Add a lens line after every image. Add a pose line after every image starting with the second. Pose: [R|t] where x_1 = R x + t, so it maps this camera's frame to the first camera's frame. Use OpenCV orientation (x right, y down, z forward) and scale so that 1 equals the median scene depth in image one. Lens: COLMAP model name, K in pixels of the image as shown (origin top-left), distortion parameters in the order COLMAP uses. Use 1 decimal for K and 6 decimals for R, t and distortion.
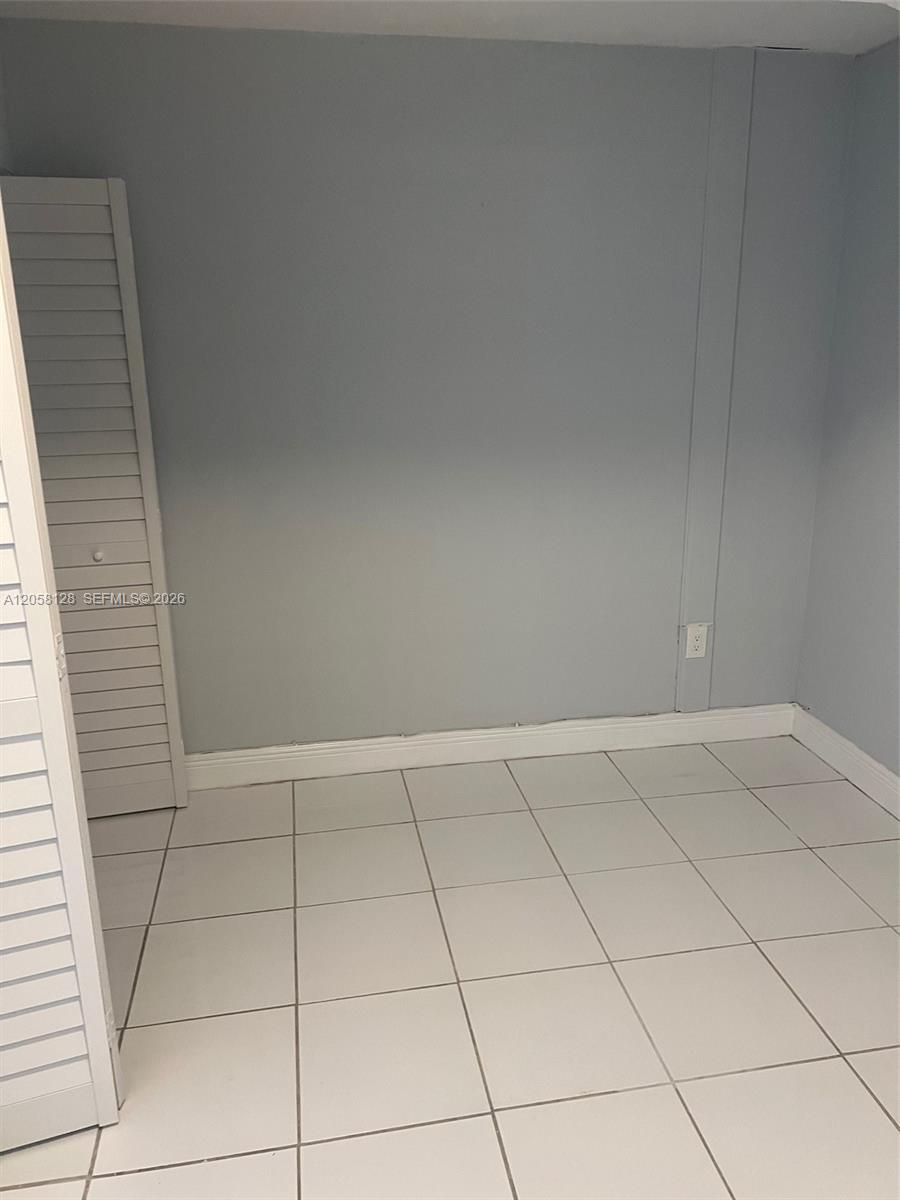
lens RADIAL K [[914.0, 0, 457.5], [0, 914.0, 603.2], [0, 0, 1]] dist [0.041163, -0.030076]
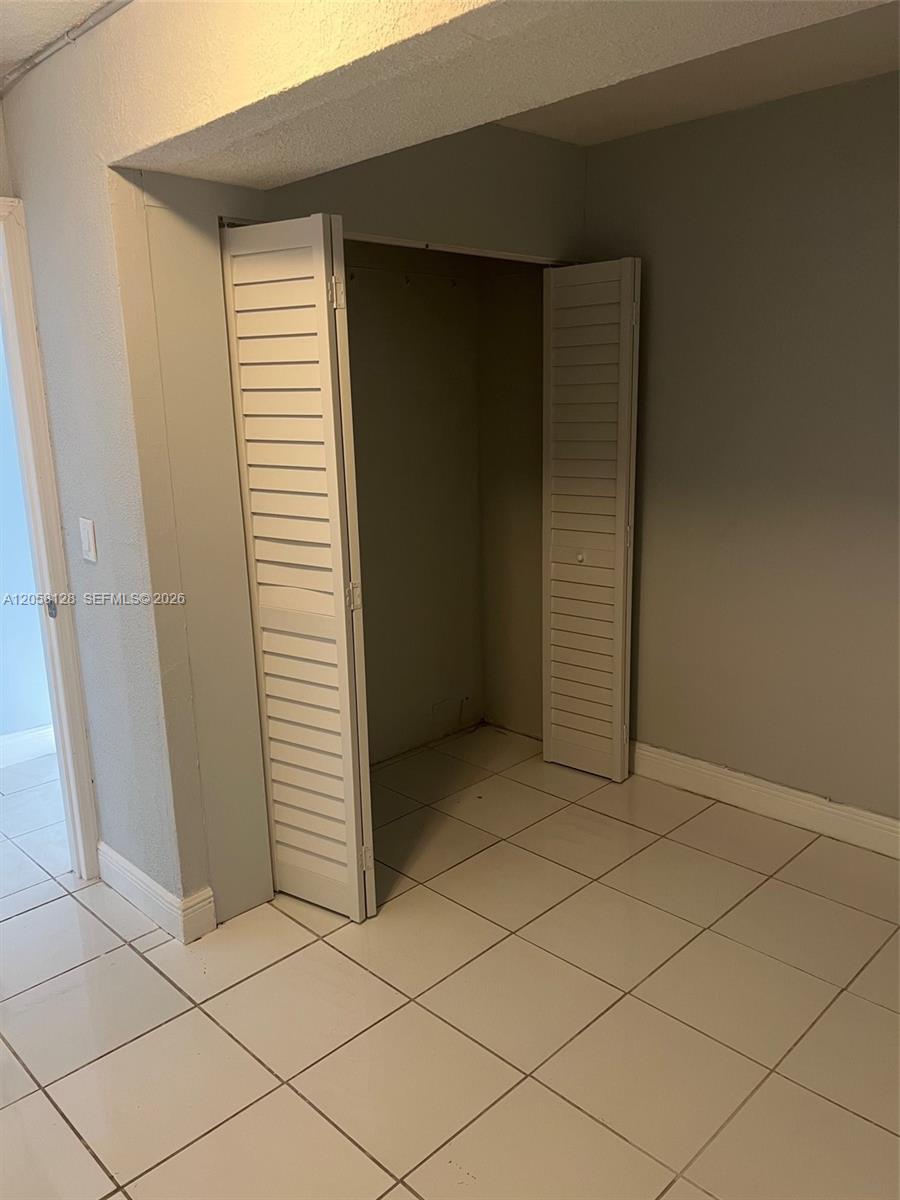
lens RADIAL K [[914.0, 0, 457.7], [0, 914.0, 598.9], [0, 0, 1]] dist [0.041163, -0.030076]
pose [[0.570083, 0.180750, -0.801458, 0.626950], [-0.213975, 0.974499, 0.067573, -0.053837], [0.793234, 0.132969, 0.594221, 0.156105]]
